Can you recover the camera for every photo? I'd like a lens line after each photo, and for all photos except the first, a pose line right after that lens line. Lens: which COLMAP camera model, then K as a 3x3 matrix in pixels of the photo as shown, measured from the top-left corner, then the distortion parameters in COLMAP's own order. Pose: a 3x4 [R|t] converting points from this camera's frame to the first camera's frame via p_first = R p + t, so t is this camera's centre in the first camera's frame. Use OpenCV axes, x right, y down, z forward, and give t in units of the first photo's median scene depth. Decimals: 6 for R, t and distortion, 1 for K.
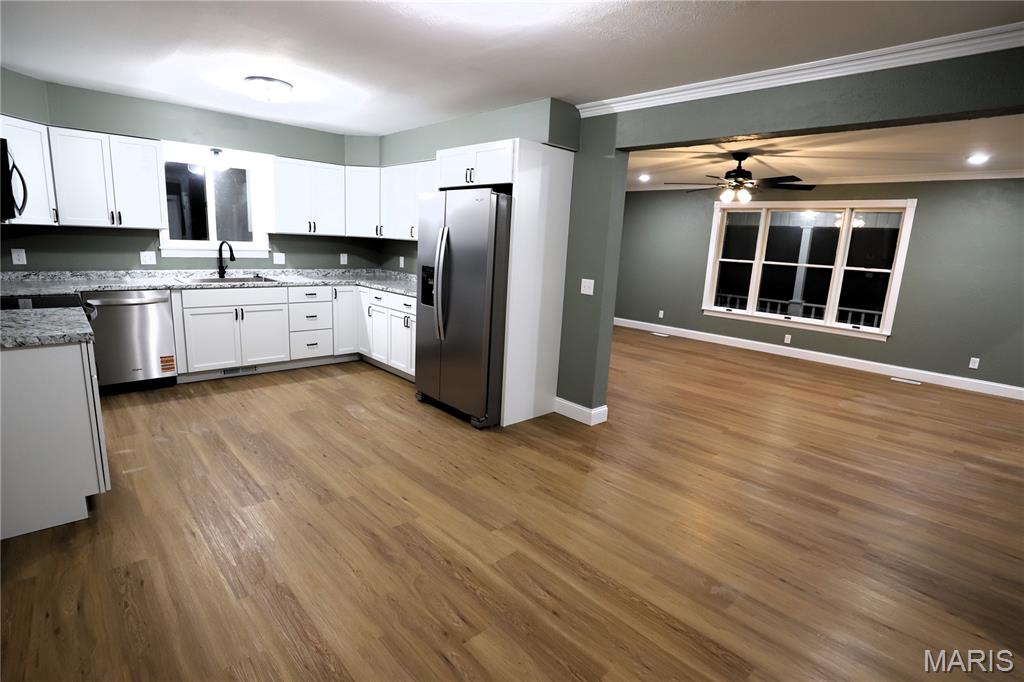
lens RADIAL K [[495.3, 0, 505.8], [0, 495.3, 345.4], [0, 0, 1]] dist [-0.035429, 0.000137]
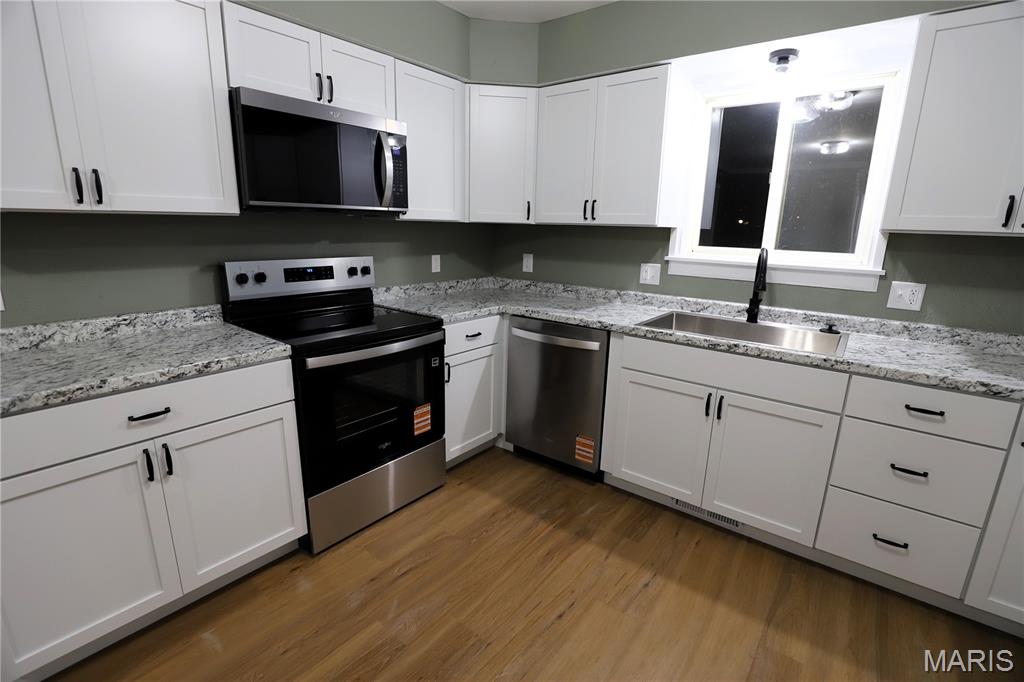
lens RADIAL K [[468.3, 0, 511.3], [0, 468.3, 343.5], [0, 0, 1]] dist [-0.027377, -0.000330]
pose [[0.156141, 0.195889, -0.968116, -0.166023], [-0.214125, 0.963542, 0.160429, -0.156947], [0.964246, 0.182248, 0.192393, 0.750244]]
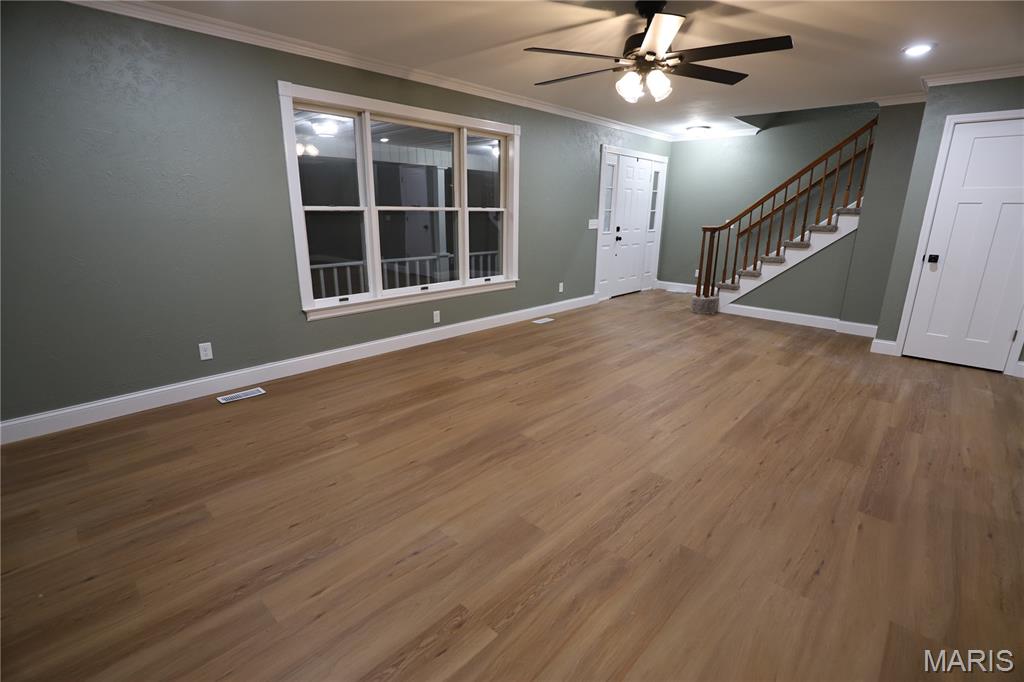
lens RADIAL K [[468.3, 0, 511.3], [0, 468.3, 343.5], [0, 0, 1]] dist [-0.027377, -0.000330]
pose [[-0.072552, -0.315907, 0.946012, -0.131742], [0.194624, 0.925793, 0.324081, -0.272693], [-0.978191, 0.207629, -0.005685, 1.403630]]
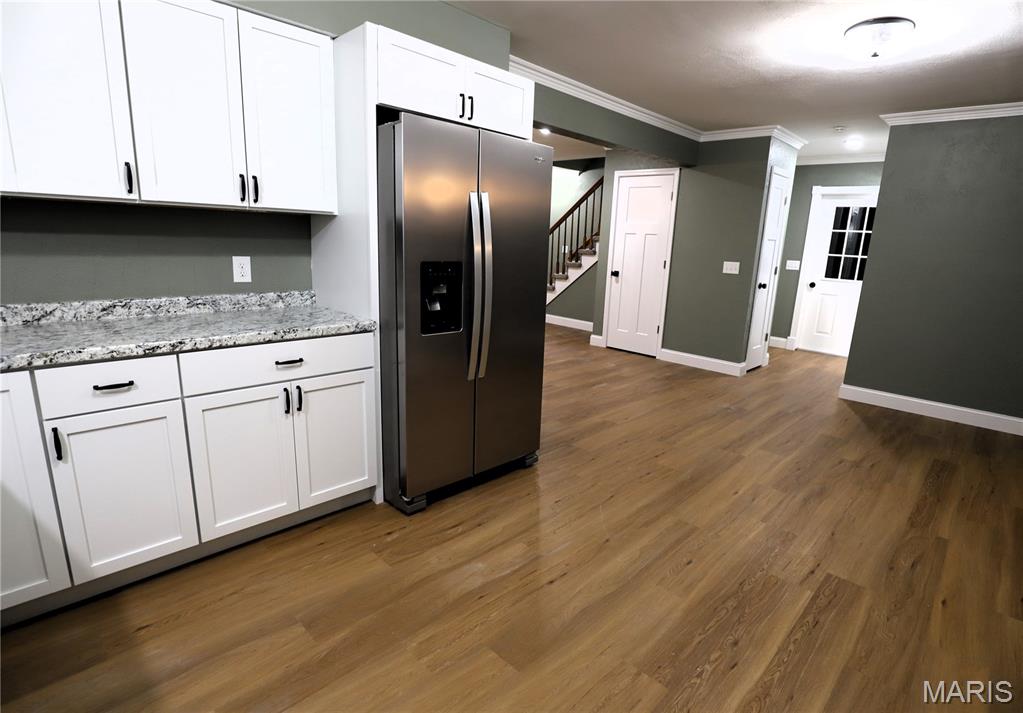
lens RADIAL K [[525.7, 0, 533.7], [0, 525.7, 350.6], [0, 0, 1]] dist [-0.024541, -0.000136]
pose [[-0.072530, -0.259138, 0.963113, -0.679563], [0.156025, 0.950819, 0.267580, -0.187985], [-0.985087, 0.169677, -0.028531, 0.840358]]
